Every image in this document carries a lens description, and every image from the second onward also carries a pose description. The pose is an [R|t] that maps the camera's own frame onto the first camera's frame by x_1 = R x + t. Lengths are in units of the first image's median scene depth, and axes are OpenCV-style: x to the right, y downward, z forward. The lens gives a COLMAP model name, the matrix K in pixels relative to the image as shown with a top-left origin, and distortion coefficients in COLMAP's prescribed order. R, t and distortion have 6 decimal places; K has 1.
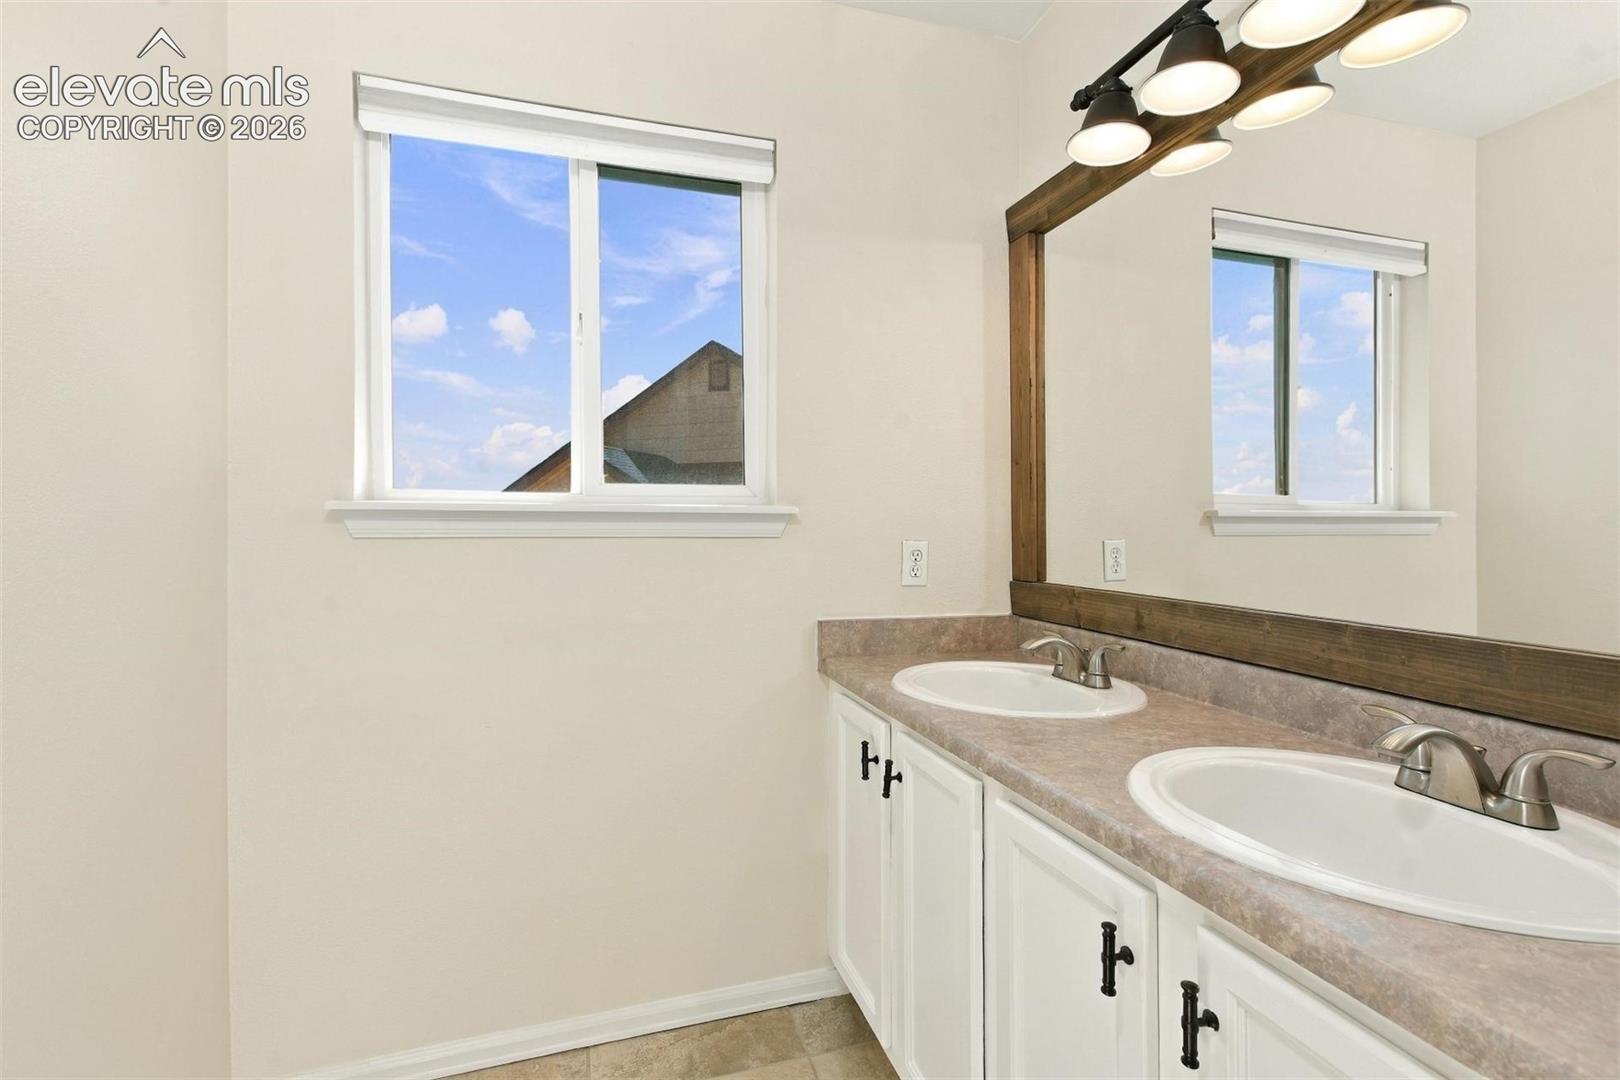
lens RADIAL K [[725.4, 0, 809.4], [0, 725.4, 532.6], [0, 0, 1]] dist [0.020922, -0.000231]
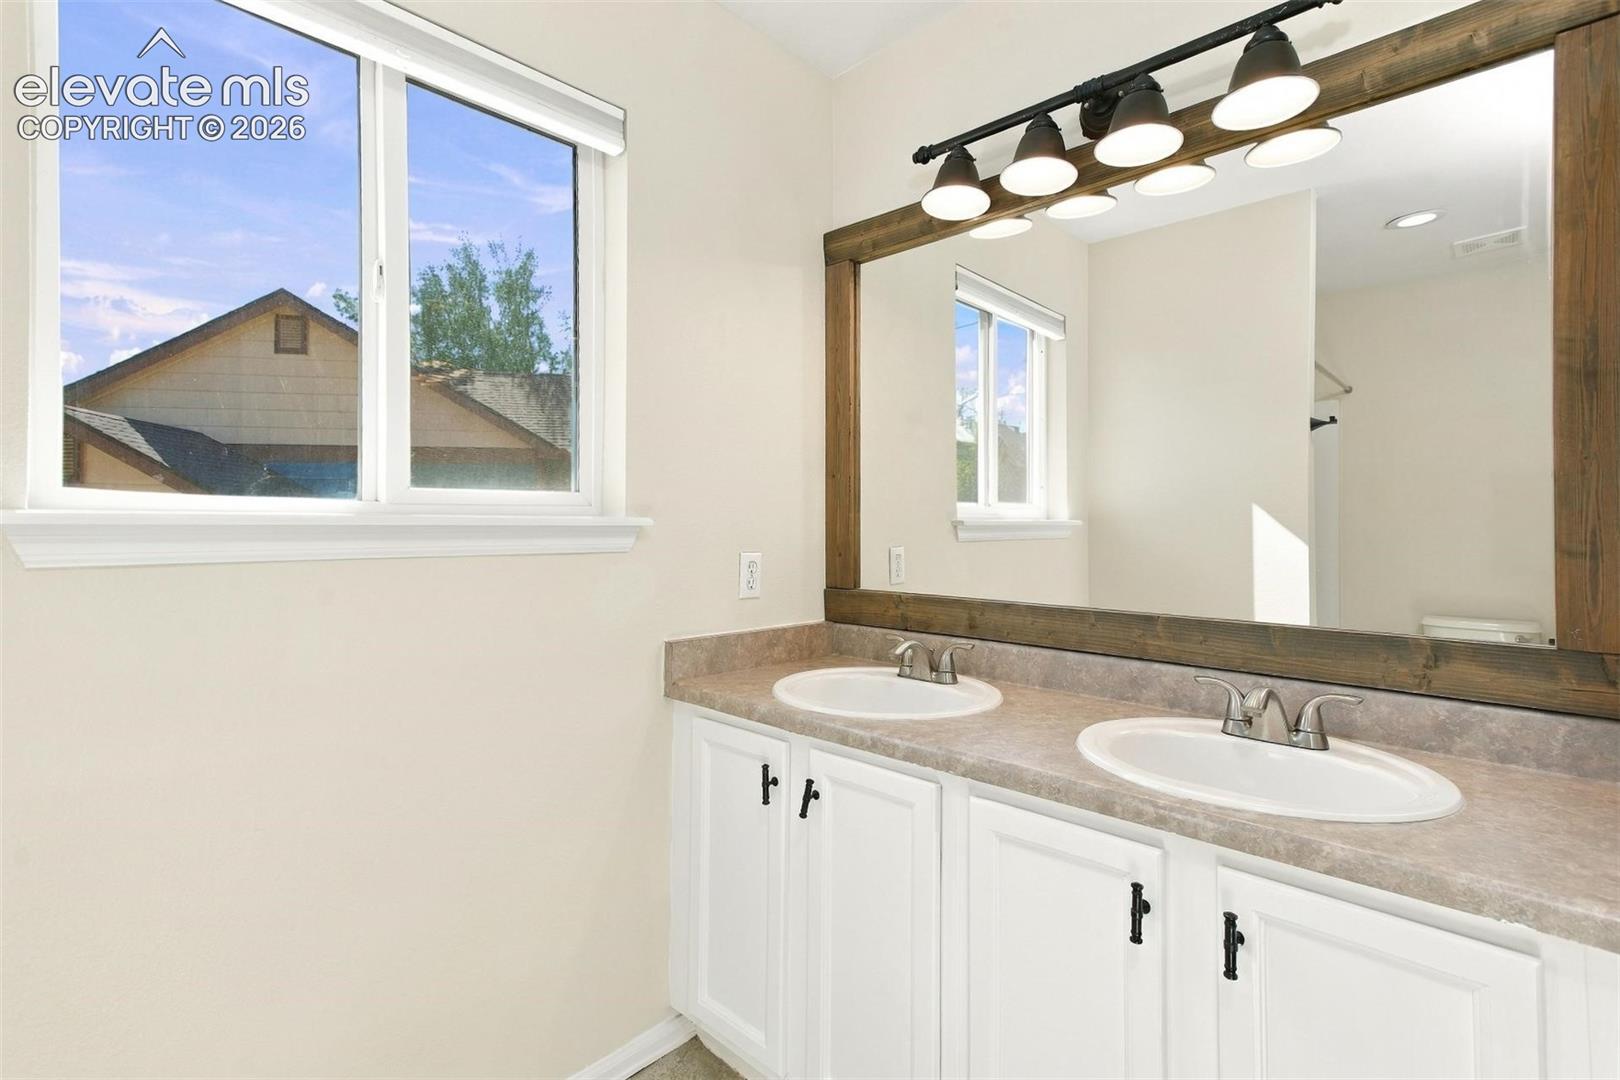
lens RADIAL K [[748.2, 0, 809.4], [0, 748.2, 526.6], [0, 0, 1]] dist [0.021267, 0.000347]
pose [[0.872032, -0.001612, 0.489446, -0.327639], [0.003729, 0.999987, -0.003350, -0.023200], [-0.489435, 0.004747, 0.872027, 0.090481]]
